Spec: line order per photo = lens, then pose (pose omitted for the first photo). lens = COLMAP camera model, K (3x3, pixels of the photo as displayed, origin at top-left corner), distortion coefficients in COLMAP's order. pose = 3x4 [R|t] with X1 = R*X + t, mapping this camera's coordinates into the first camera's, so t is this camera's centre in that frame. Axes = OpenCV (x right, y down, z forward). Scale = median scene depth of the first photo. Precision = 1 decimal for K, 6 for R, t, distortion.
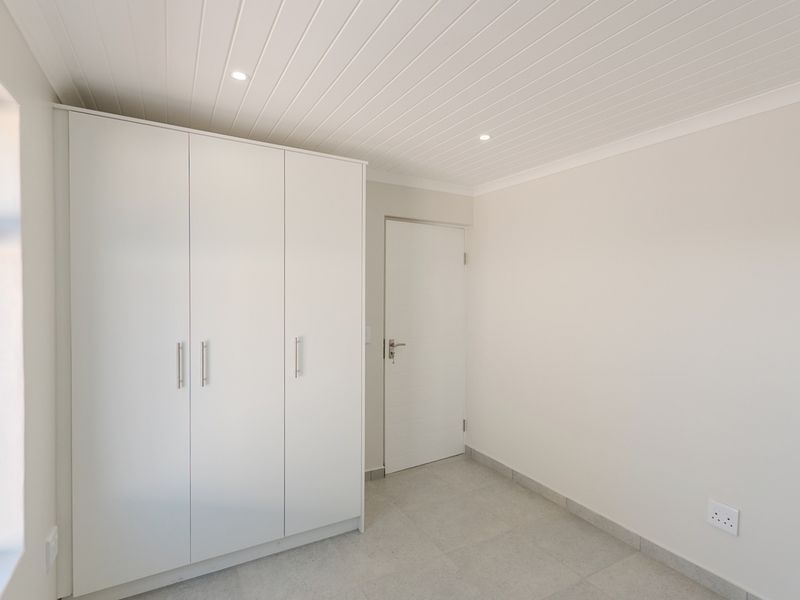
lens RADIAL K [[410.3, 0, 399.6], [0, 410.3, 299.8], [0, 0, 1]] dist [0.006419, -0.002884]
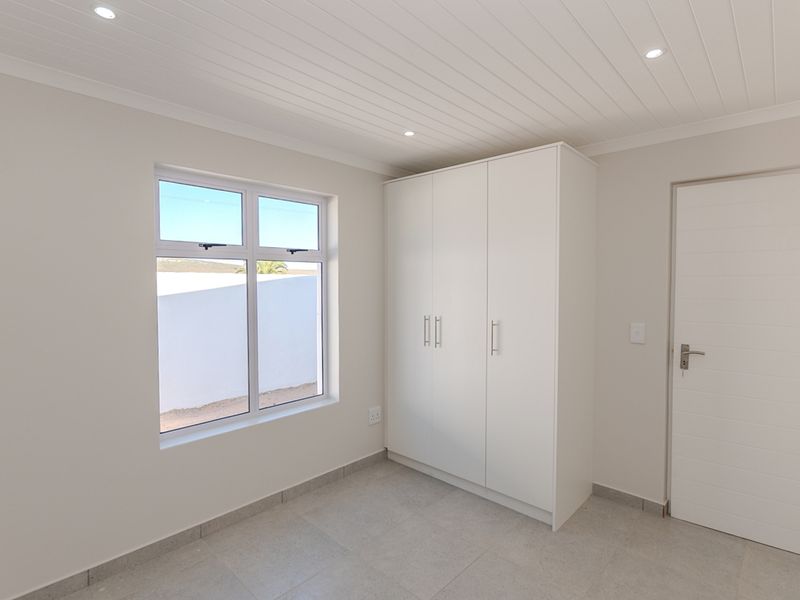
lens RADIAL K [[410.3, 0, 414.6], [0, 410.3, 293.7], [0, 0, 1]] dist [0.006419, -0.002884]
pose [[0.332973, 0.022328, -0.942672, 0.734059], [-0.015269, 0.999716, 0.018285, -0.002664], [0.942813, 0.008306, 0.333220, 0.388033]]
